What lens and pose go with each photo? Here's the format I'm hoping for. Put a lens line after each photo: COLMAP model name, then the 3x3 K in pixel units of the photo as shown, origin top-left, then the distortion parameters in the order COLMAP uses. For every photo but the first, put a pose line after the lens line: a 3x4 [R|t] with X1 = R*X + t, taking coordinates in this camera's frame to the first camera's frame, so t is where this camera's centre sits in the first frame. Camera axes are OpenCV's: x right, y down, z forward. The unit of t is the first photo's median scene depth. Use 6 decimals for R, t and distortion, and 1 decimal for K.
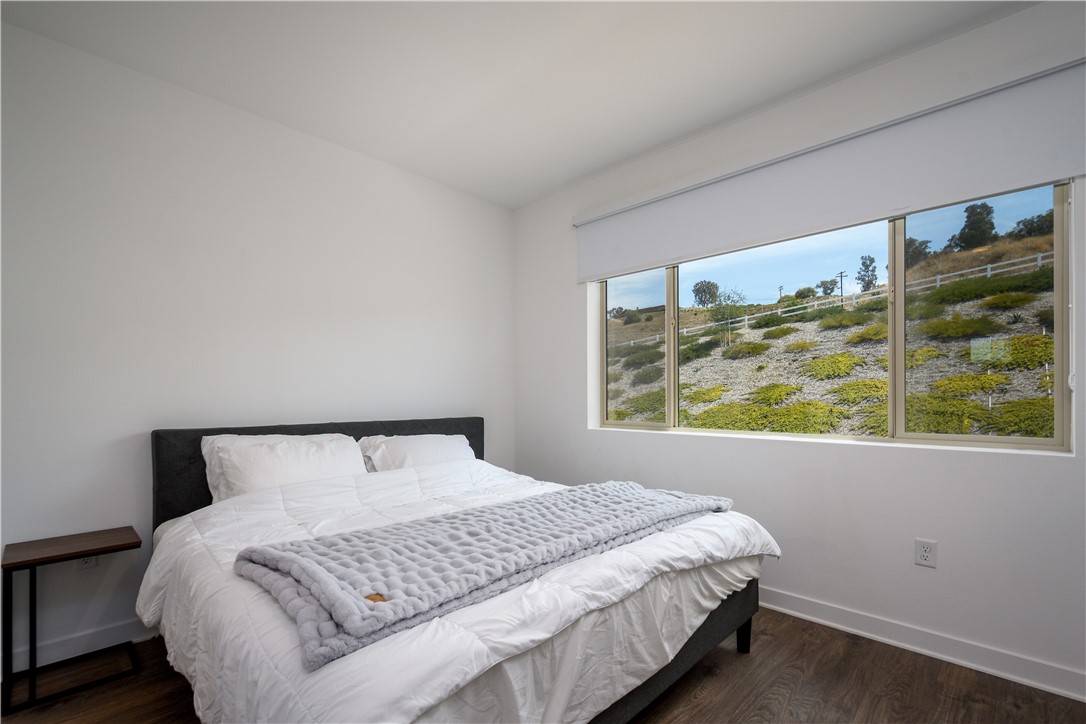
lens RADIAL K [[477.8, 0, 535.3], [0, 477.8, 392.1], [0, 0, 1]] dist [-0.000177, -0.000318]
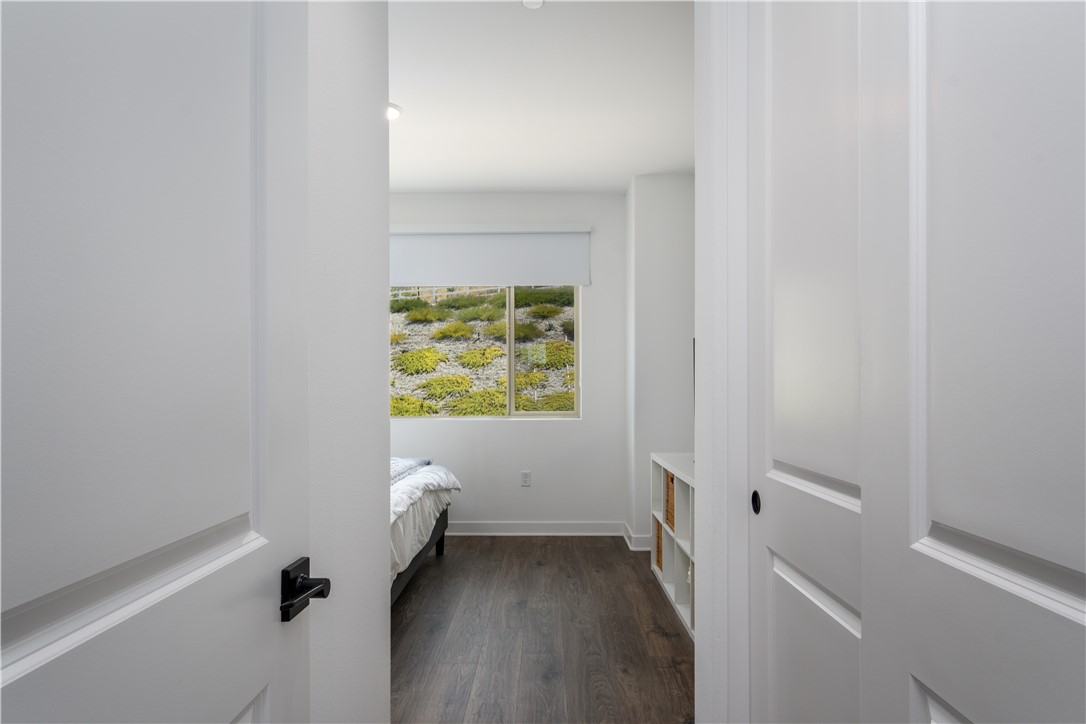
lens RADIAL K [[587.3, 0, 541.3], [0, 587.3, 384.9], [0, 0, 1]] dist [0.026875, -0.000428]
pose [[0.713356, 0.004711, 0.700785, -0.069642], [-0.002609, 0.999988, -0.004067, -0.000391], [-0.700796, 0.001072, 0.713360, -0.062009]]
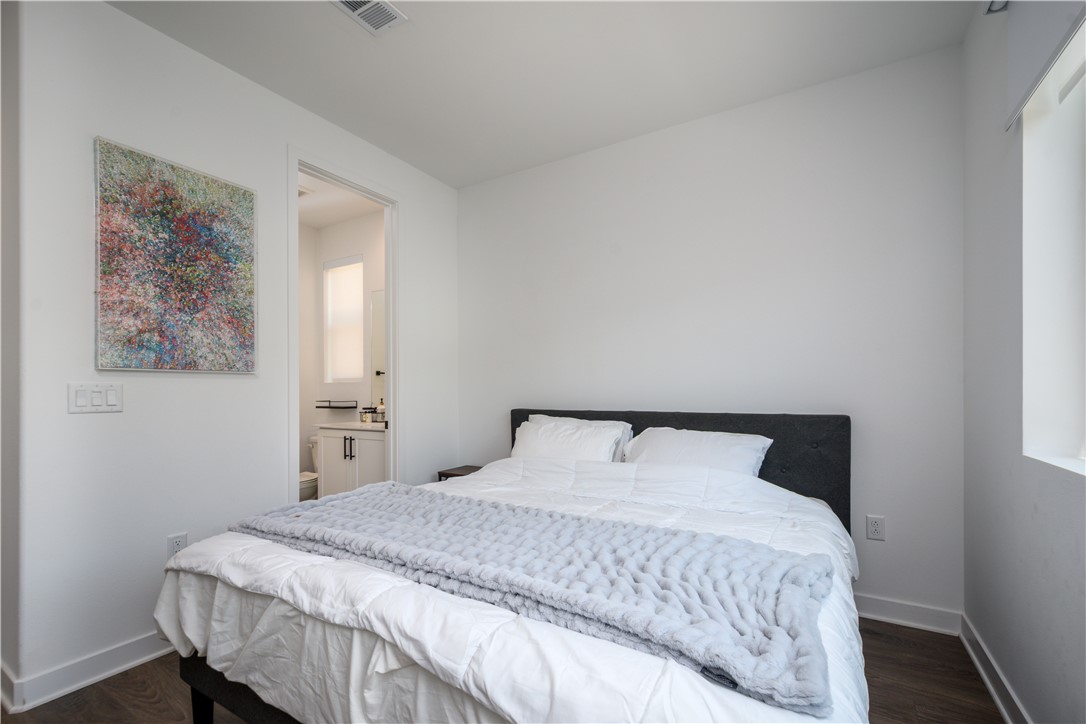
lens RADIAL K [[477.8, 0, 535.3], [0, 477.8, 392.1], [0, 0, 1]] dist [-0.000177, -0.000318]
pose [[0.236117, 0.005001, -0.971712, 0.072177], [0.008486, 0.999938, 0.007208, 0.002059], [0.971687, -0.009948, 0.236060, 0.077913]]
